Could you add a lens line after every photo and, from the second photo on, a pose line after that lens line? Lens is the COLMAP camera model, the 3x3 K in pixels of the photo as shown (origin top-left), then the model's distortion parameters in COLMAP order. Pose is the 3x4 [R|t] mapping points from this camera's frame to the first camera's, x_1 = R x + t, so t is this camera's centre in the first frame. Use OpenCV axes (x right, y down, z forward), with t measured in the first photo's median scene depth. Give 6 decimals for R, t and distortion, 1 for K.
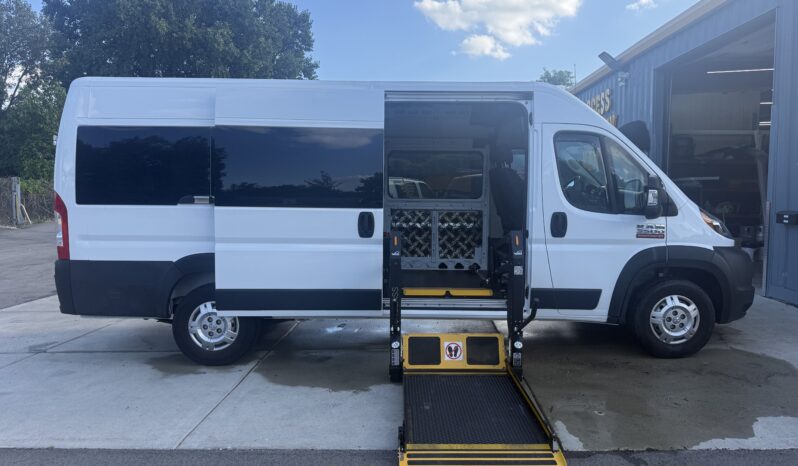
lens RADIAL K [[558.1, 0, 399.0], [0, 558.1, 233.0], [0, 0, 1]] dist [0.070067, -0.092310]
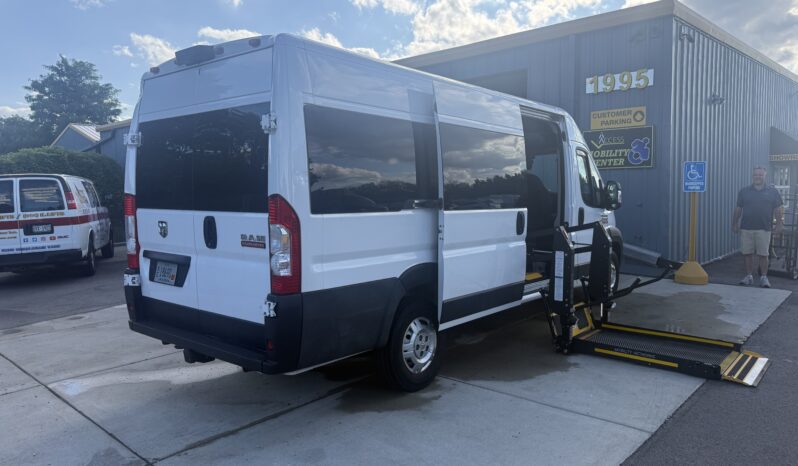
lens RADIAL K [[551.2, 0, 399.0], [0, 551.2, 233.0], [0, 0, 1]] dist [0.130197, -0.210024]
pose [[0.643338, -0.057926, 0.763388, -0.982482], [0.061749, 0.997811, 0.023676, -0.034152], [-0.763088, 0.031907, 0.645506, 0.437195]]
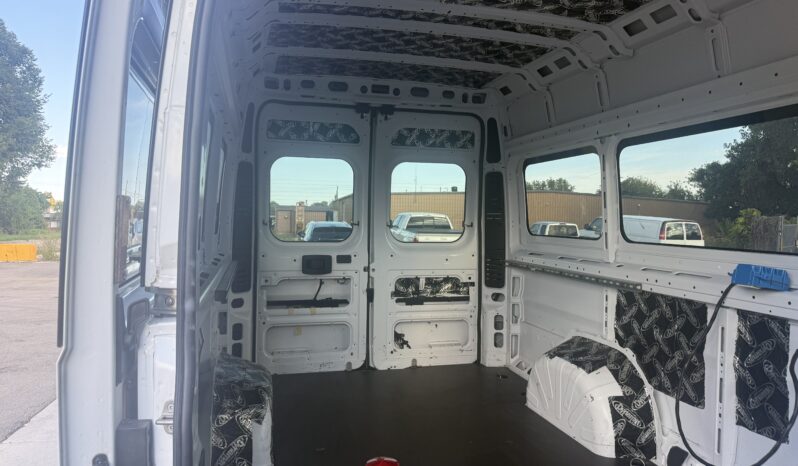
lens RADIAL K [[558.1, 0, 399.0], [0, 558.1, 233.0], [0, 0, 1]] dist [0.070067, -0.092310]
pose [[0.260497, 0.021495, -0.965235, 0.174370], [-0.089496, 0.995985, -0.001974, -0.087691], [0.961318, 0.086899, 0.261375, 0.939035]]
